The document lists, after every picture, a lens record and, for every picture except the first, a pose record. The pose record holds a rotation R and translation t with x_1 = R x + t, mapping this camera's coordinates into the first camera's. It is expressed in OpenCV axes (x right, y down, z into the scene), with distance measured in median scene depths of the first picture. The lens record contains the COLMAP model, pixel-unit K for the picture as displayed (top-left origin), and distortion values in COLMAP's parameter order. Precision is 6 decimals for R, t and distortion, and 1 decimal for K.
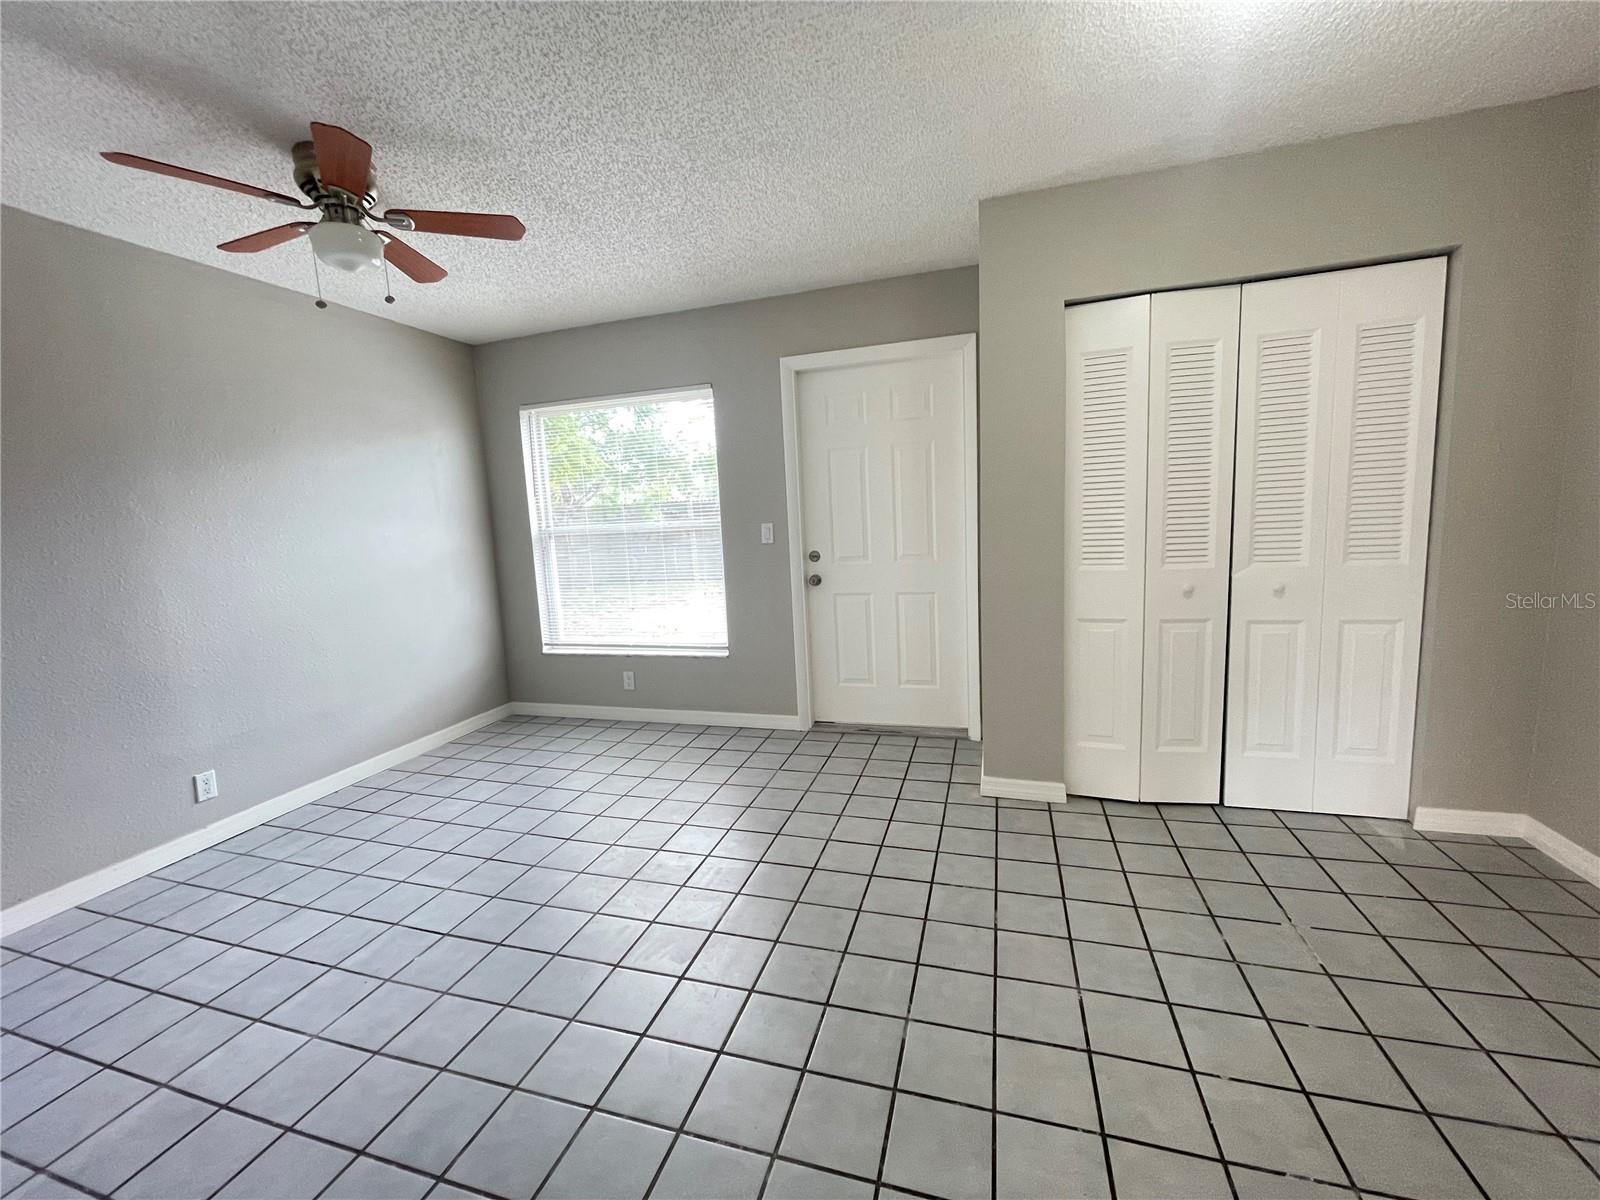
lens RADIAL K [[649.5, 0, 796.3], [0, 649.5, 600.1], [0, 0, 1]] dist [-0.002943, 0.000592]
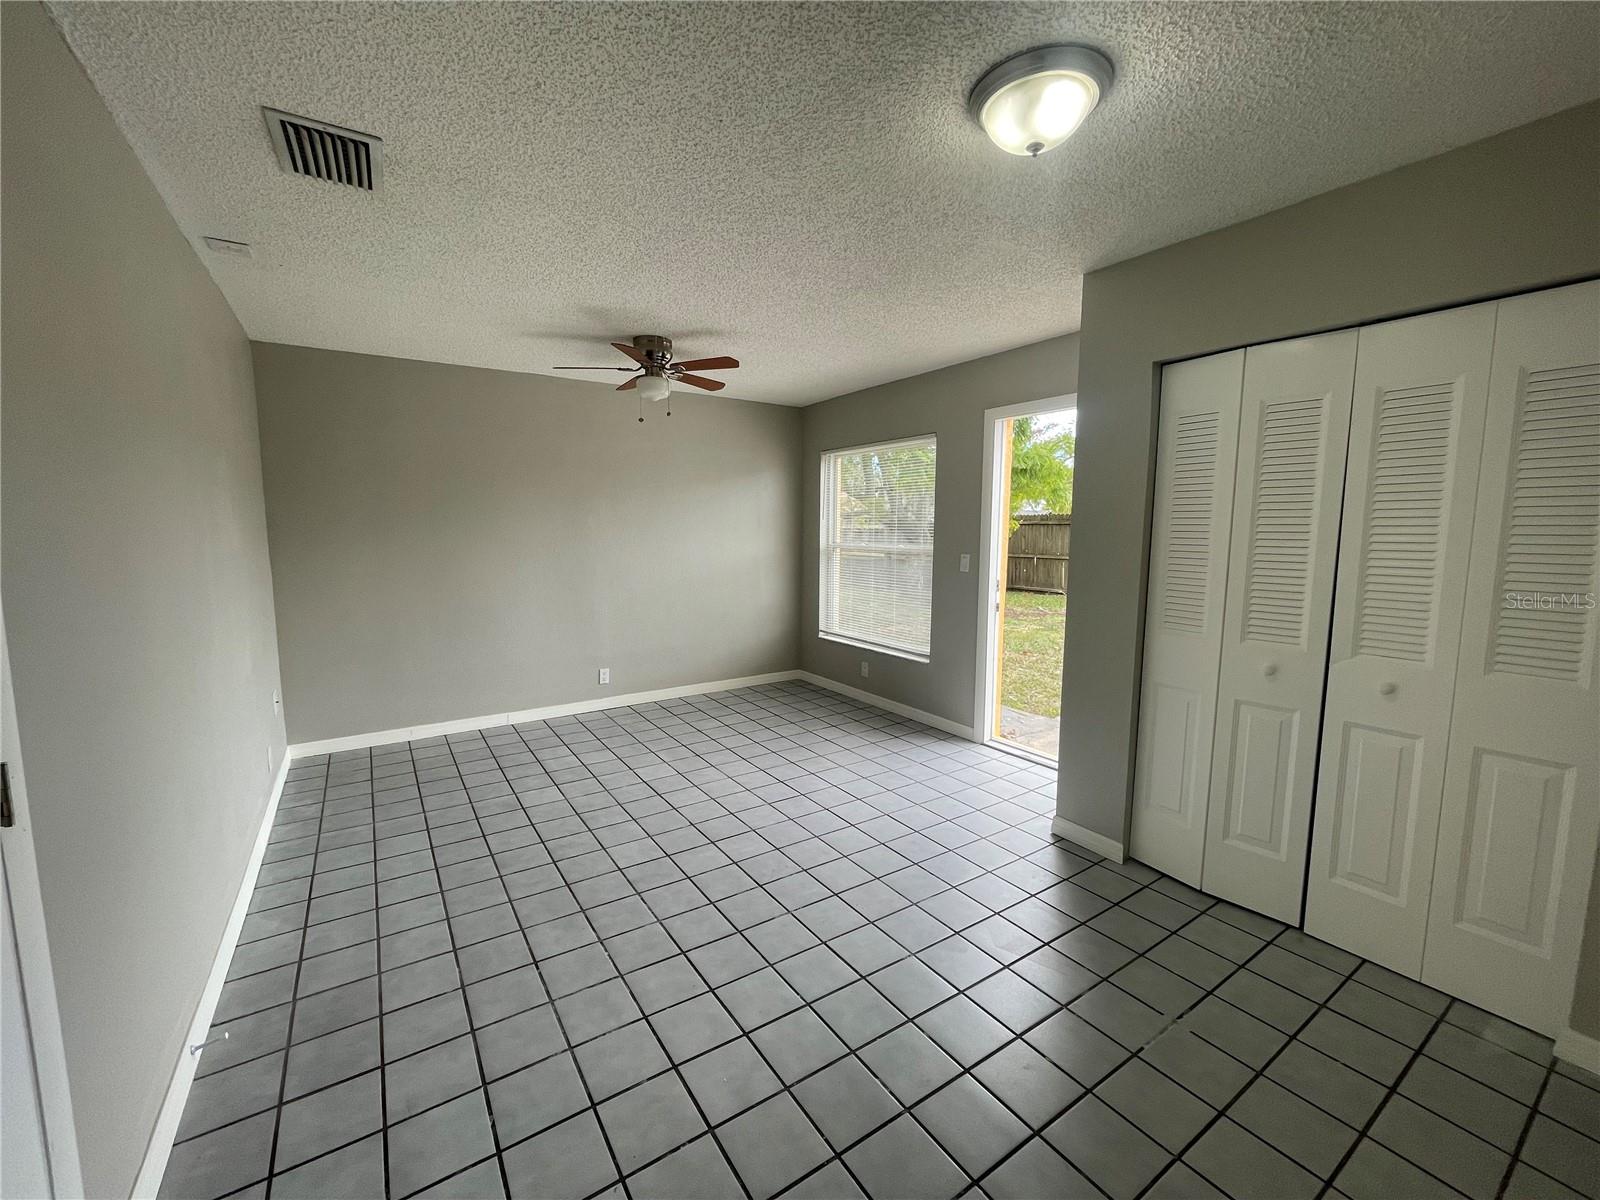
lens RADIAL K [[649.5, 0, 801.8], [0, 649.5, 595.8], [0, 0, 1]] dist [-0.002943, 0.000592]
pose [[0.776384, 0.117602, -0.619191, 0.600167], [-0.122785, 0.991836, 0.034422, -0.065996], [0.618184, 0.049302, 0.784486, -0.093764]]
